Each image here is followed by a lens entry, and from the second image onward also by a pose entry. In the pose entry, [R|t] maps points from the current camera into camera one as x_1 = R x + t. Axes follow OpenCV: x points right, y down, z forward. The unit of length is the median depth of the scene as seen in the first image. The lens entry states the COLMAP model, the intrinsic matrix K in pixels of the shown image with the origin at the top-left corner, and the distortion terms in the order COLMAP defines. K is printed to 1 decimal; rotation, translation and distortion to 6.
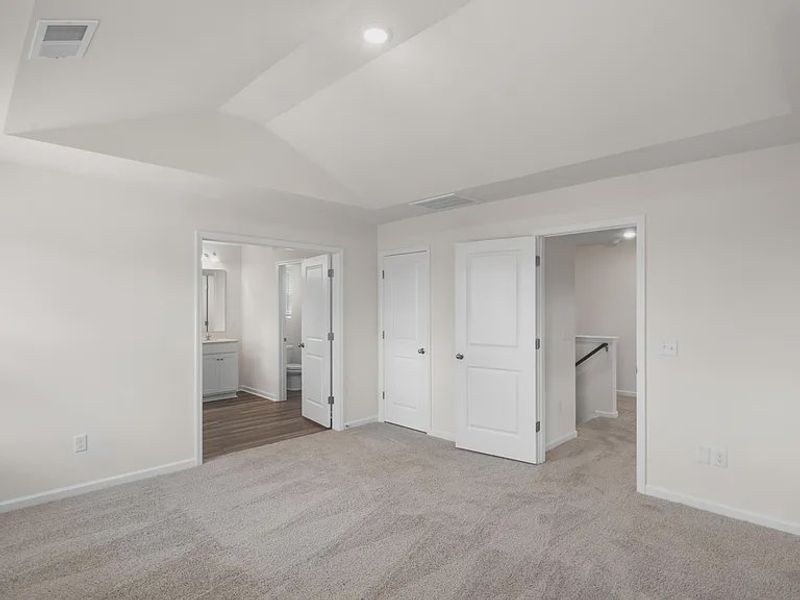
lens RADIAL K [[434.8, 0, 401.3], [0, 434.8, 294.4], [0, 0, 1]] dist [-0.001087, -0.001138]
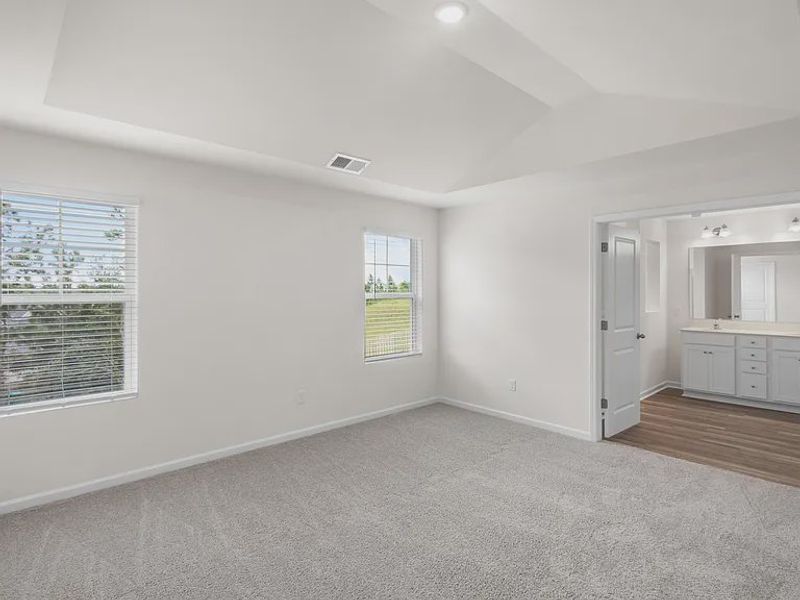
lens RADIAL K [[434.8, 0, 401.3], [0, 434.8, 294.4], [0, 0, 1]] dist [-0.001087, -0.001138]
pose [[-0.026565, 0.015011, -0.999534, 0.583418], [0.030632, 0.999430, 0.014196, 0.009563], [0.999178, -0.030240, -0.027010, 0.572177]]
